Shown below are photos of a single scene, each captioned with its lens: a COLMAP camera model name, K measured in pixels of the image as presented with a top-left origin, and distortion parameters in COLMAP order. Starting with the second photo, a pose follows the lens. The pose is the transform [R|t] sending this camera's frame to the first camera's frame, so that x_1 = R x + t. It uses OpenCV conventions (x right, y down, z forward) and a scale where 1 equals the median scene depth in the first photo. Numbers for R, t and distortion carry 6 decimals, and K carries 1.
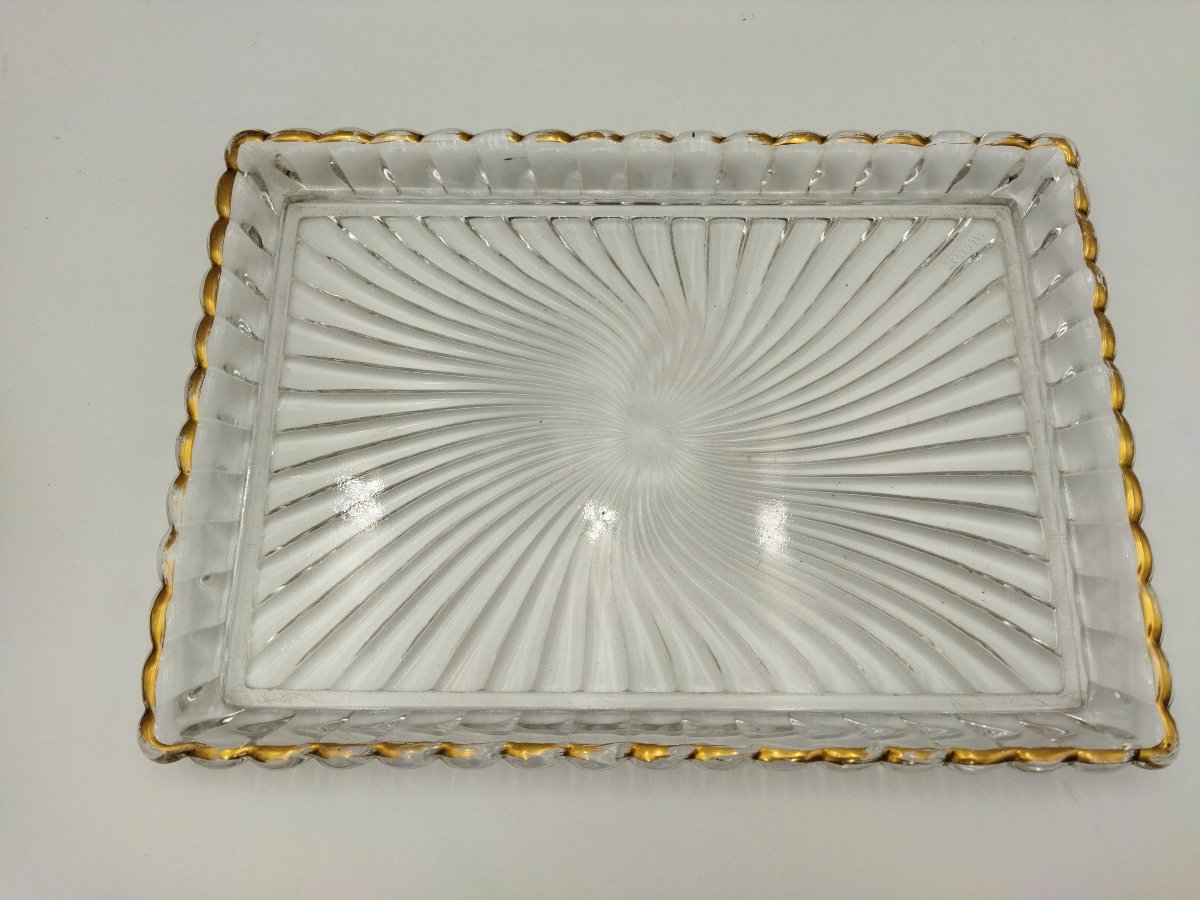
lens RADIAL K [[927.1, 0, 599.8], [0, 927.1, 455.5], [0, 0, 1]] dist [-0.034292, -0.037772]
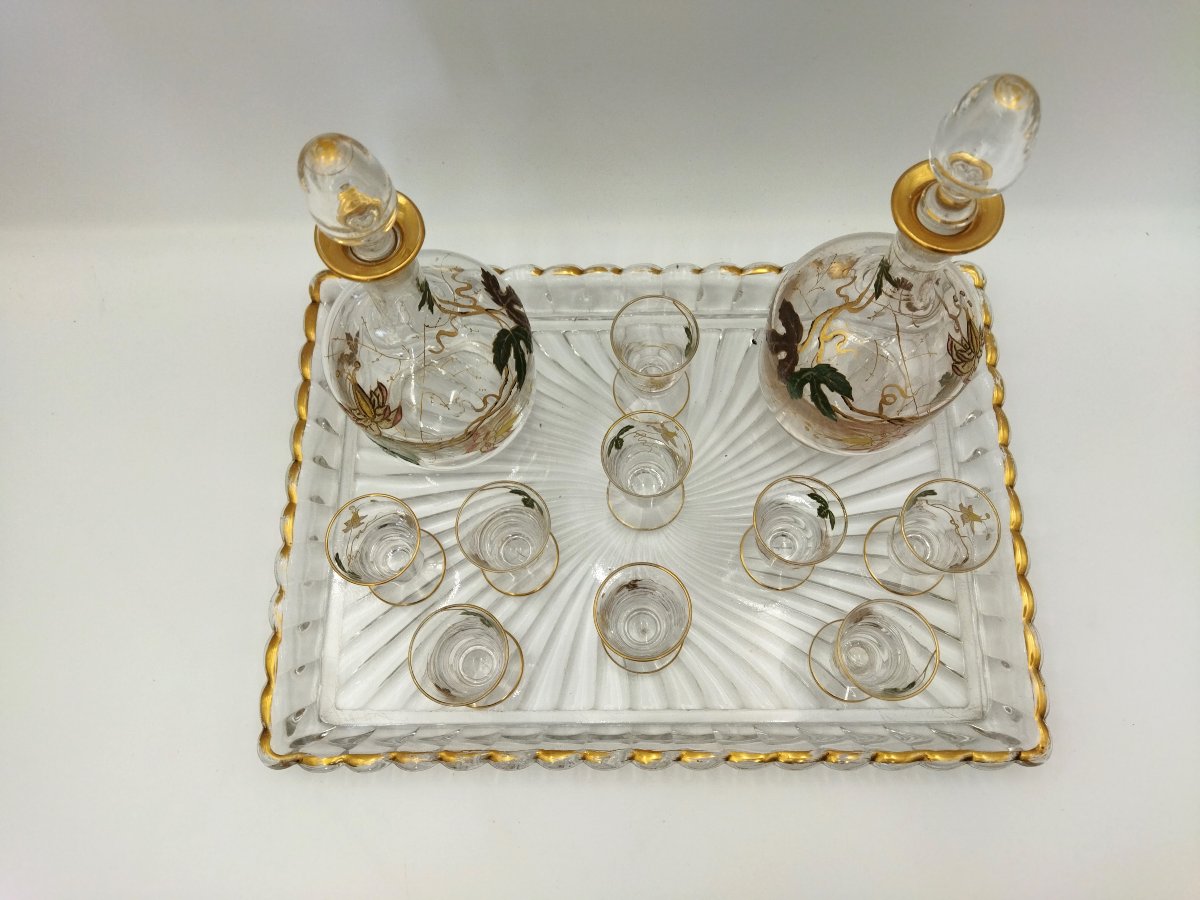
lens RADIAL K [[927.1, 0, 596.4], [0, 927.1, 448.7], [0, 0, 1]] dist [-0.034292, -0.037772]
pose [[0.999958, -0.008801, 0.002377, -0.017251], [0.008829, 0.999887, -0.012197, -0.094688], [-0.002269, 0.012217, 0.999923, -0.299899]]
